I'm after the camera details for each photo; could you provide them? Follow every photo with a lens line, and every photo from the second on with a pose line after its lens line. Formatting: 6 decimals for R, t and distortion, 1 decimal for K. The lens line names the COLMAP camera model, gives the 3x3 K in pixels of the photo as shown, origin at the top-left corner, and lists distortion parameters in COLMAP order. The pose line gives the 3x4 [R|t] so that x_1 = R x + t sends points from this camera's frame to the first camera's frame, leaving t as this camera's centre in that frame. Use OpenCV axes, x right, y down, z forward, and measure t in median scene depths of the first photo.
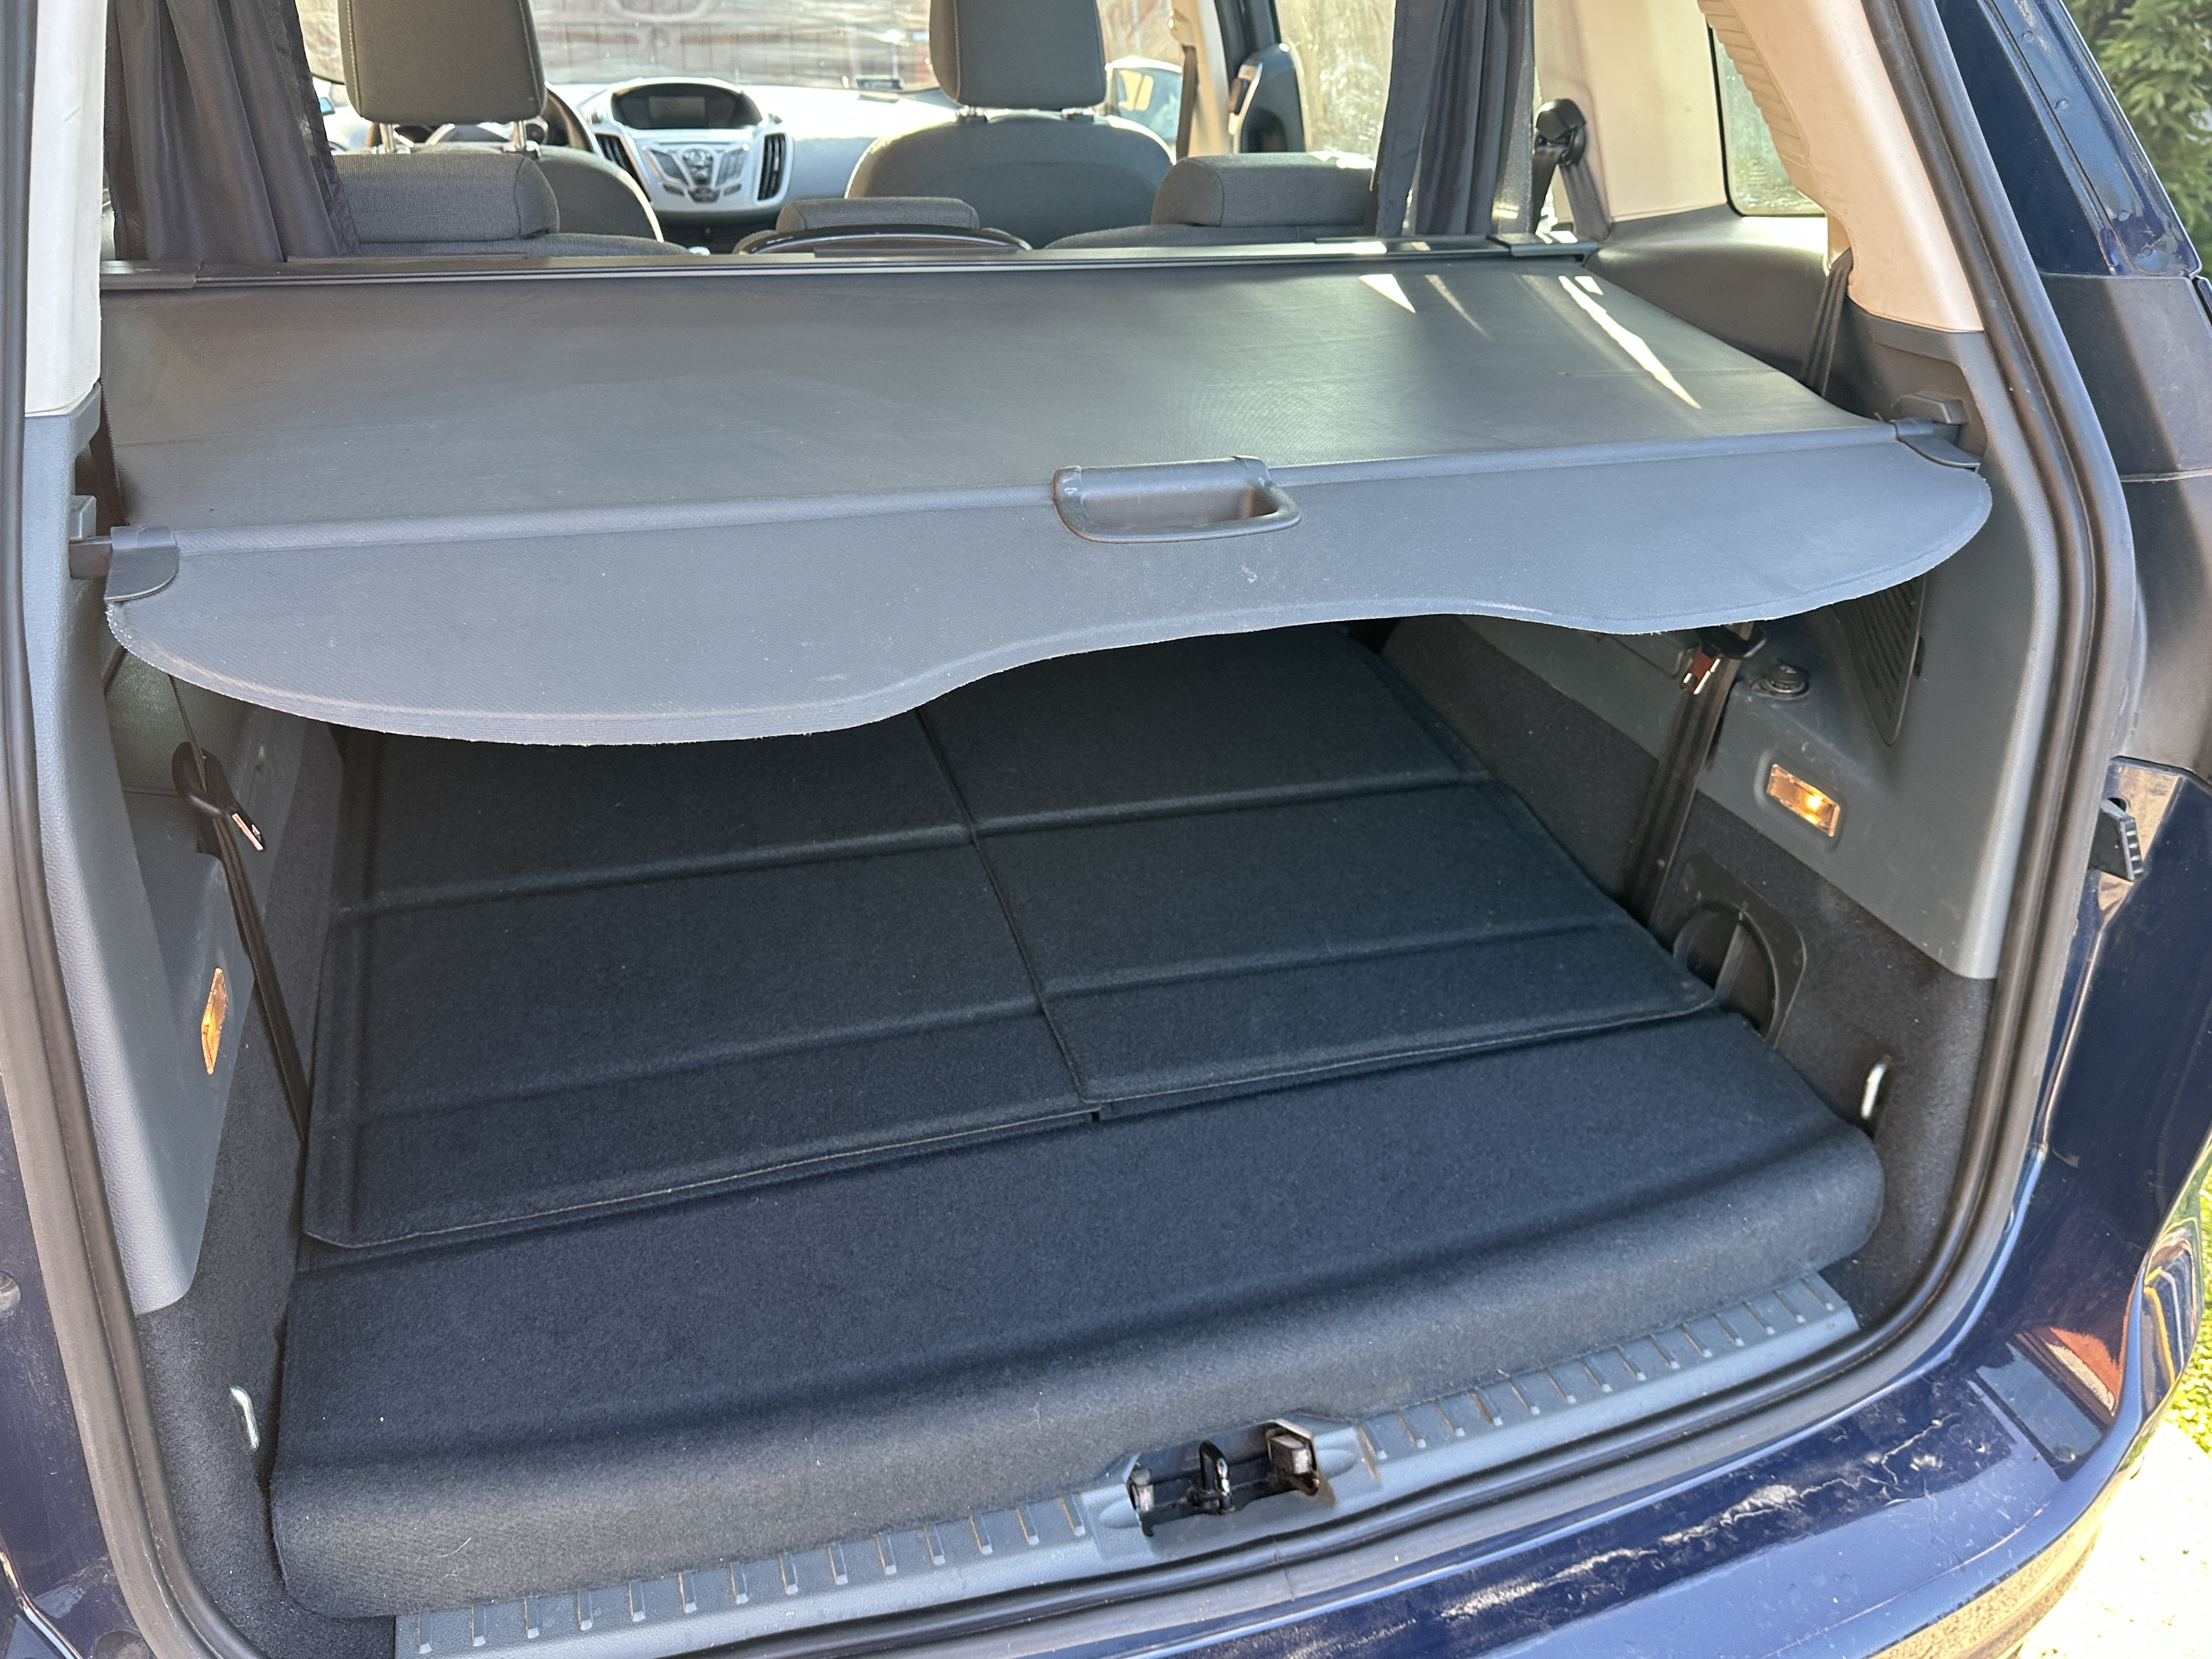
lens RADIAL K [[1708.3, 0, 1103.0], [0, 1708.3, 821.3], [0, 0, 1]] dist [0.052702, -0.052644]
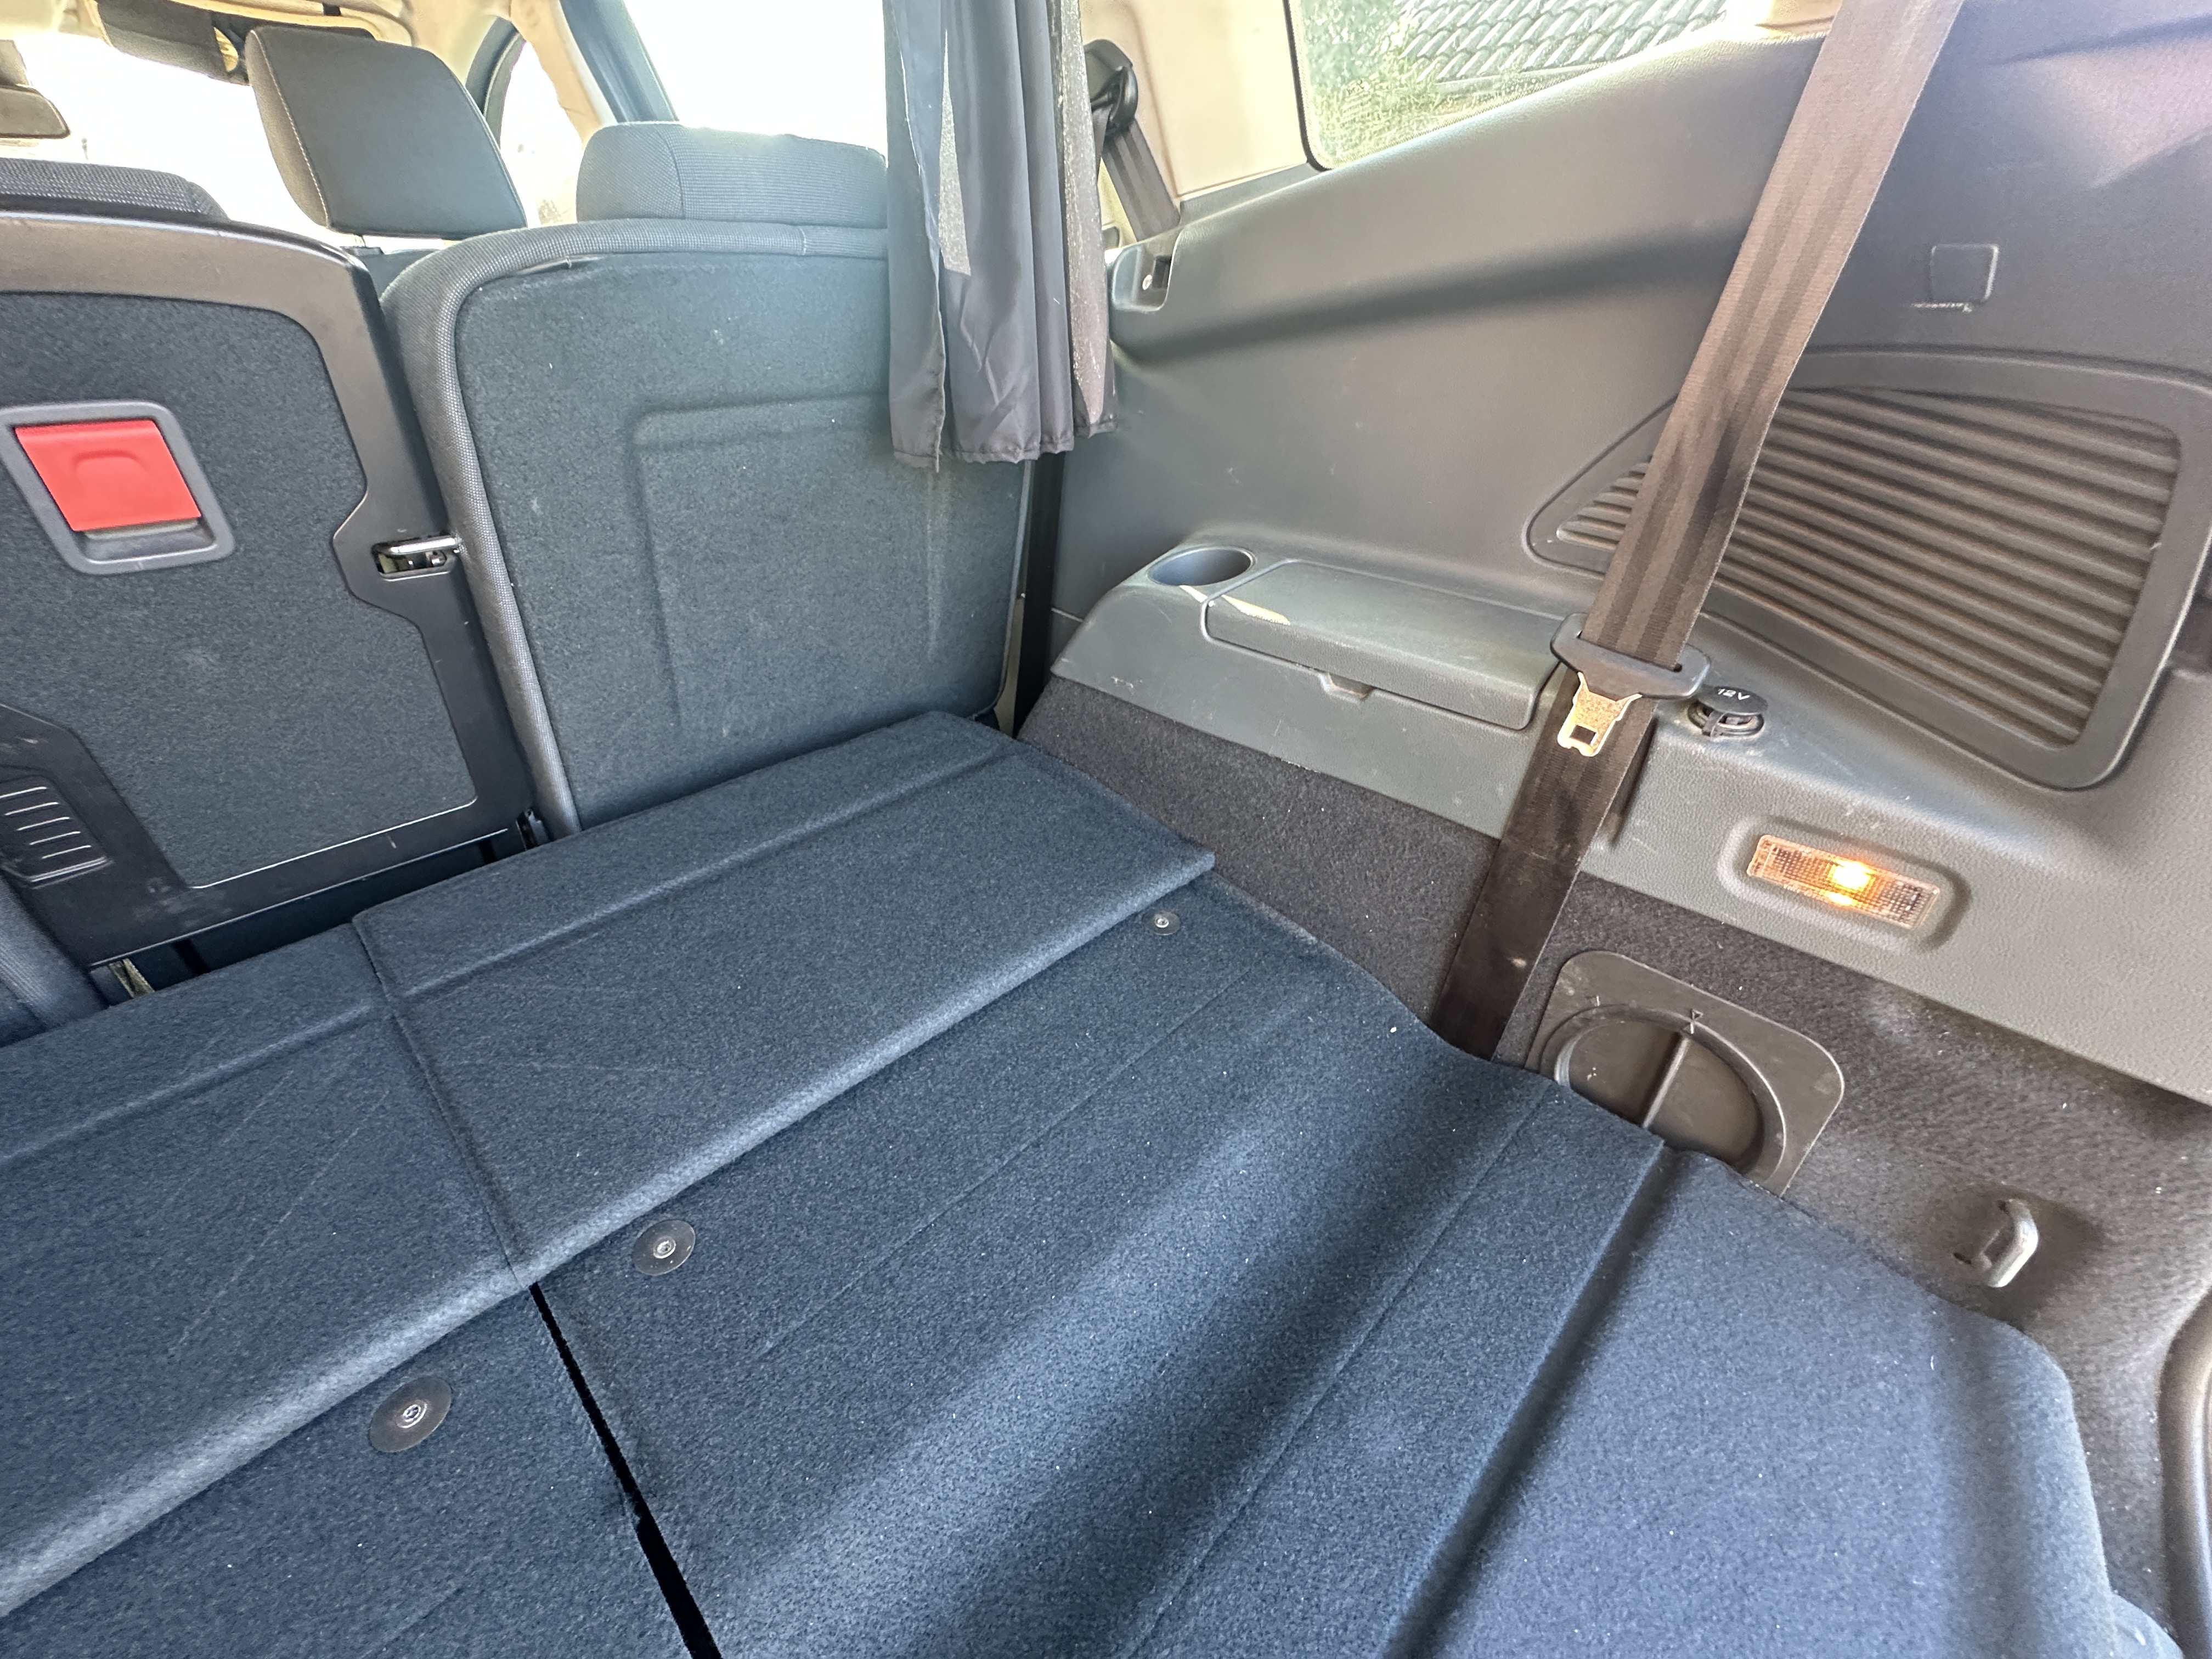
lens RADIAL K [[884.6, 0, 1105.1], [0, 884.6, 825.6], [0, 0, 1]] dist [-0.005241, 0.000564]
pose [[0.889359, -0.273094, 0.366687, 0.031636], [0.250067, 0.961968, 0.109926, -0.155179], [-0.382762, -0.006067, 0.923827, 0.852028]]
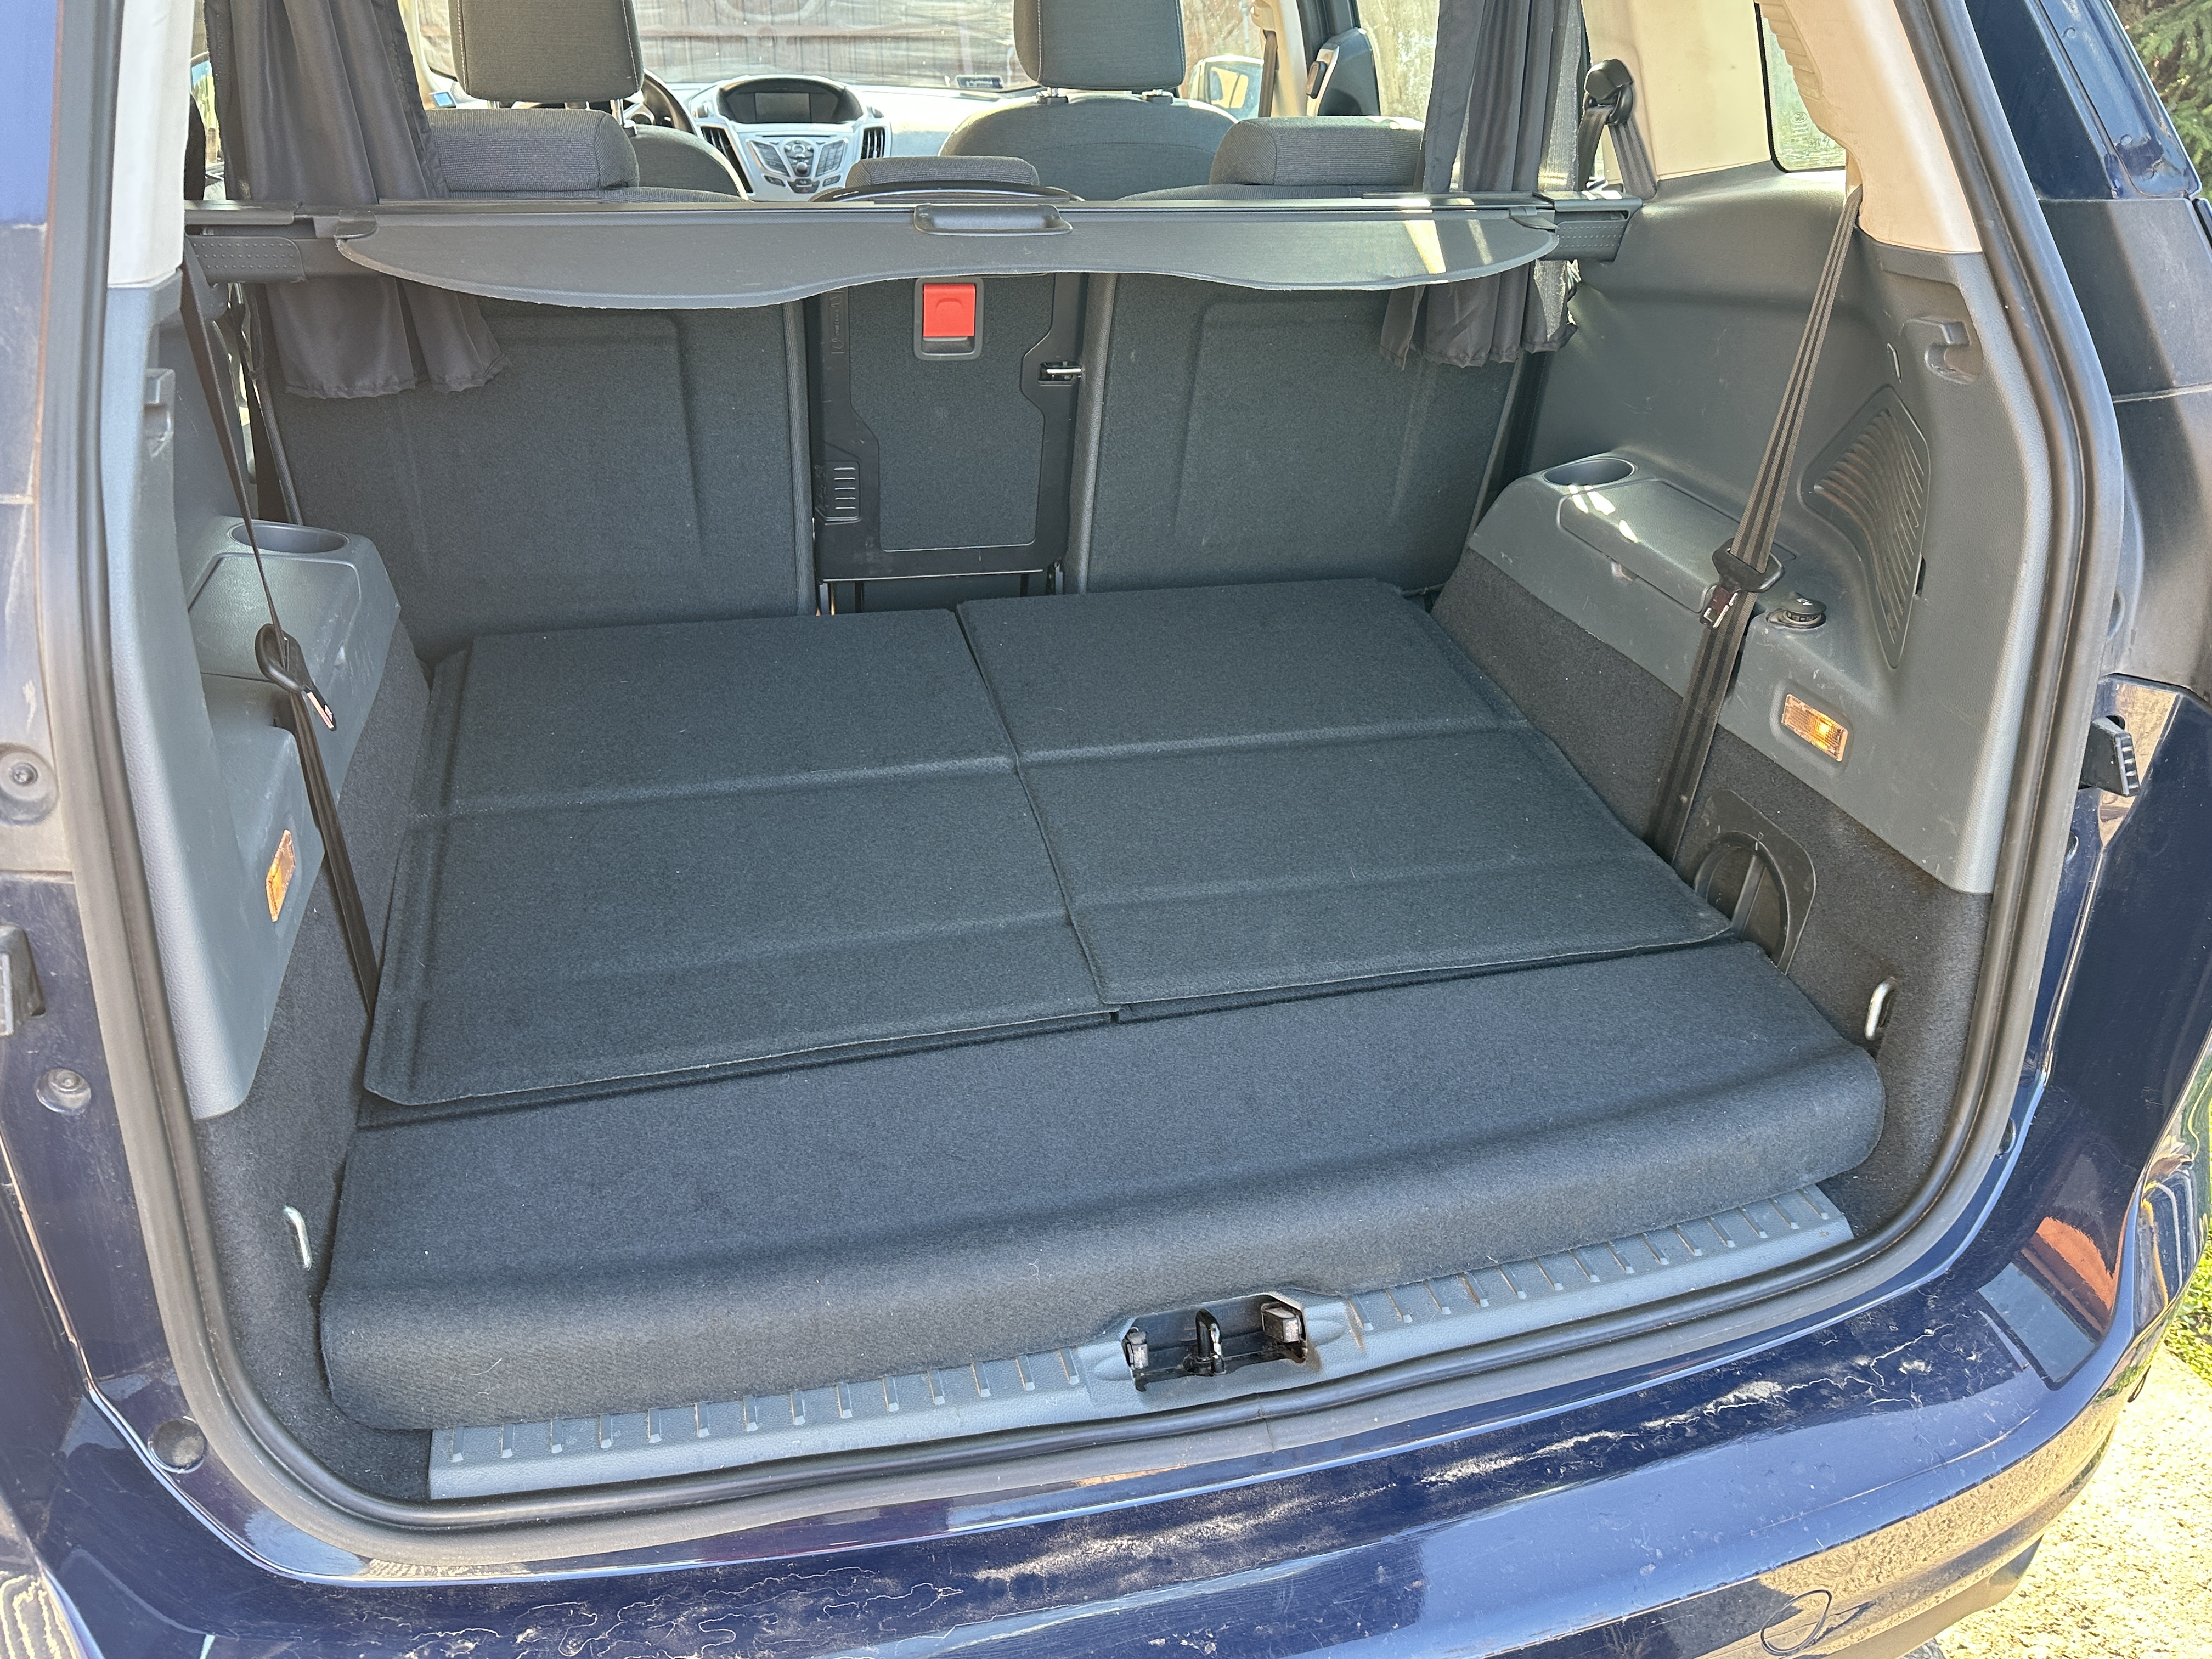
lens RADIAL K [[1699.6, 0, 1126.6], [0, 1699.6, 833.9], [0, 0, 1]] dist [0.076570, -0.078535]
pose [[0.998490, 0.019068, -0.051510, 0.056731], [-0.019387, 0.999796, -0.005698, 0.069541], [0.051391, 0.006688, 0.998656, -0.042492]]
